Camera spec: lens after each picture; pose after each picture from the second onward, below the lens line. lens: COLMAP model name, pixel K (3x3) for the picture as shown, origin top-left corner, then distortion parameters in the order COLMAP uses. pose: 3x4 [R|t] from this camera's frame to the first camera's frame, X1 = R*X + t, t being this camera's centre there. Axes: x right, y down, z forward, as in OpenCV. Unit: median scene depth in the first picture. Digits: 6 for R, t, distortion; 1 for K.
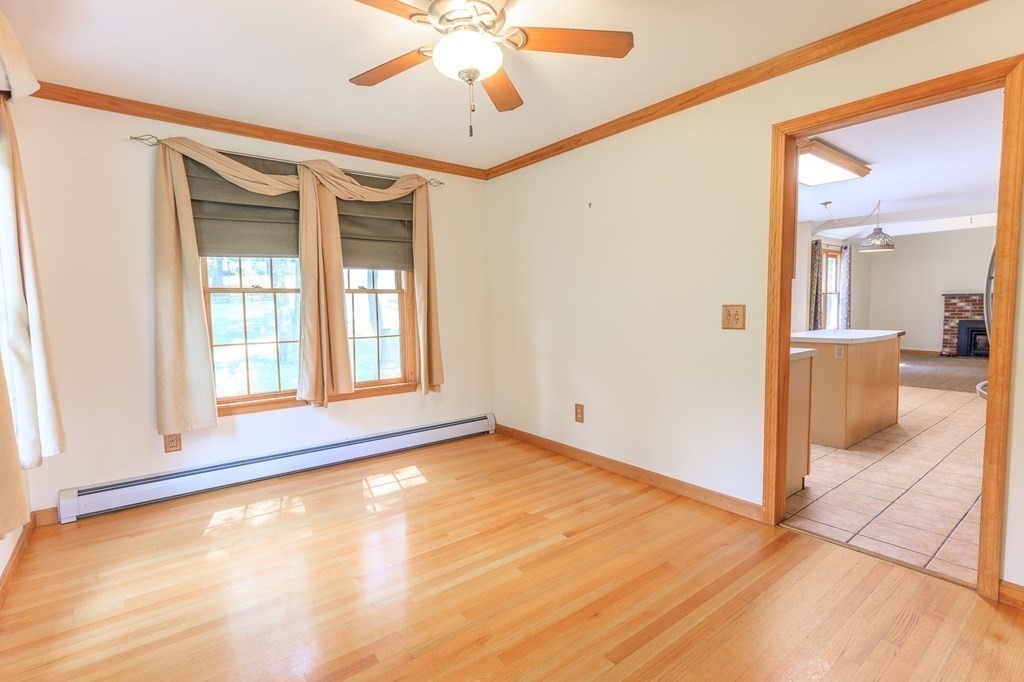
lens RADIAL K [[487.9, 0, 517.7], [0, 487.9, 340.4], [0, 0, 1]] dist [0.002699, -0.000320]
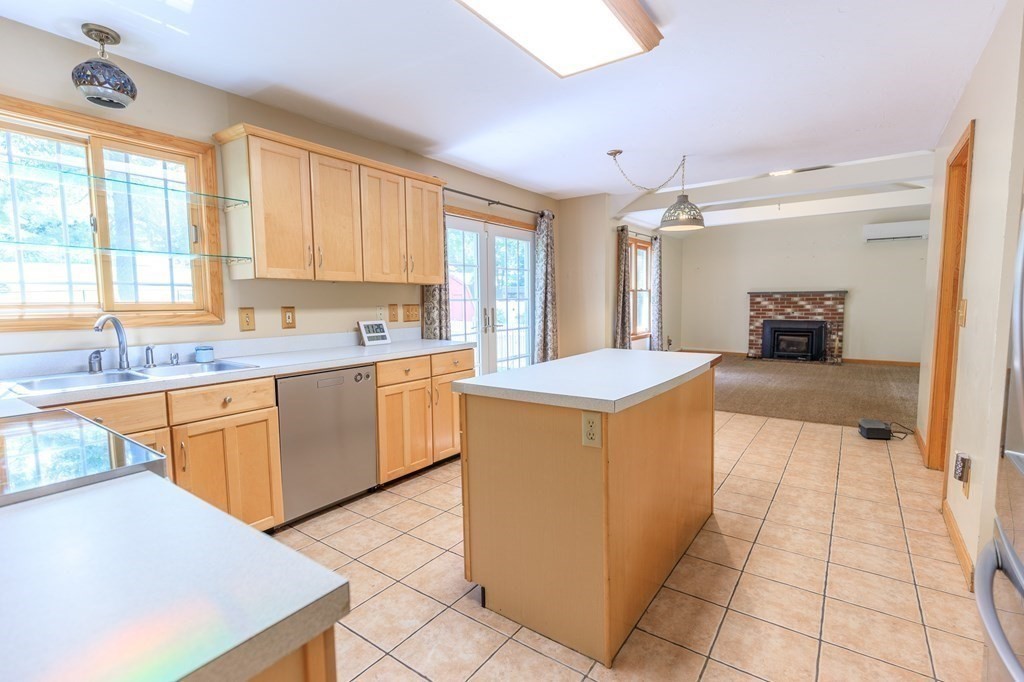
lens RADIAL K [[457.1, 0, 514.8], [0, 457.1, 337.9], [0, 0, 1]] dist [-0.001348, -0.000422]
pose [[0.965289, -0.020254, 0.260398, 0.343900], [0.018525, 0.999787, 0.009095, -0.038730], [-0.260527, -0.003956, 0.965458, 0.448122]]
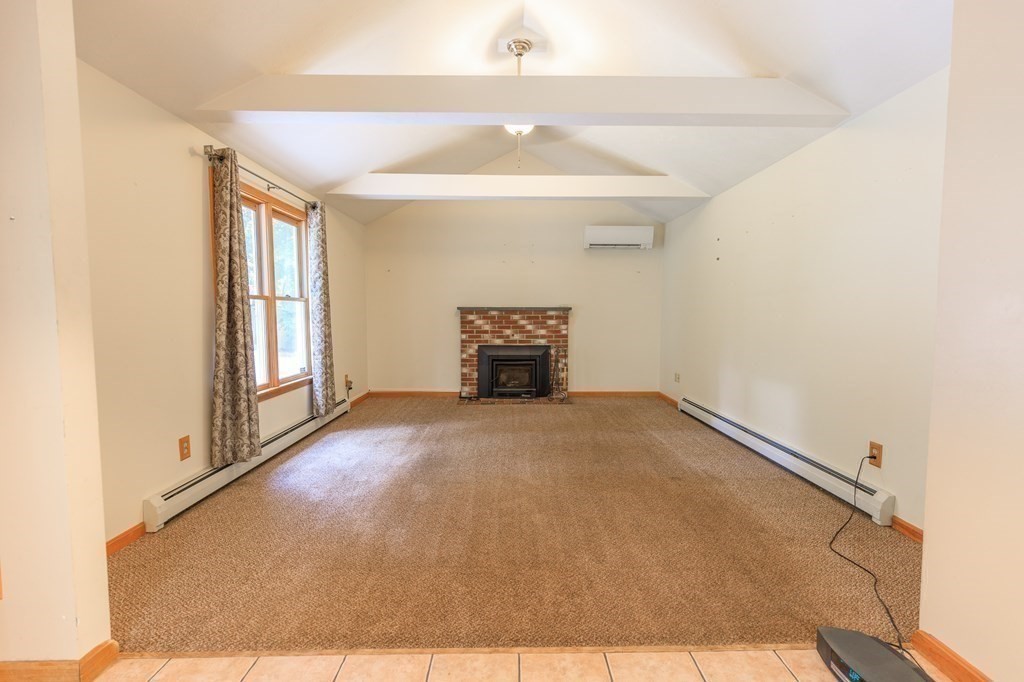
lens RADIAL K [[457.1, 0, 517.8], [0, 457.1, 343.3], [0, 0, 1]] dist [-0.001348, -0.000422]
pose [[0.605464, -0.037773, 0.794976, 0.698591], [0.050440, 0.998686, 0.009036, -0.077578], [-0.794273, 0.034627, 0.606574, 0.927175]]
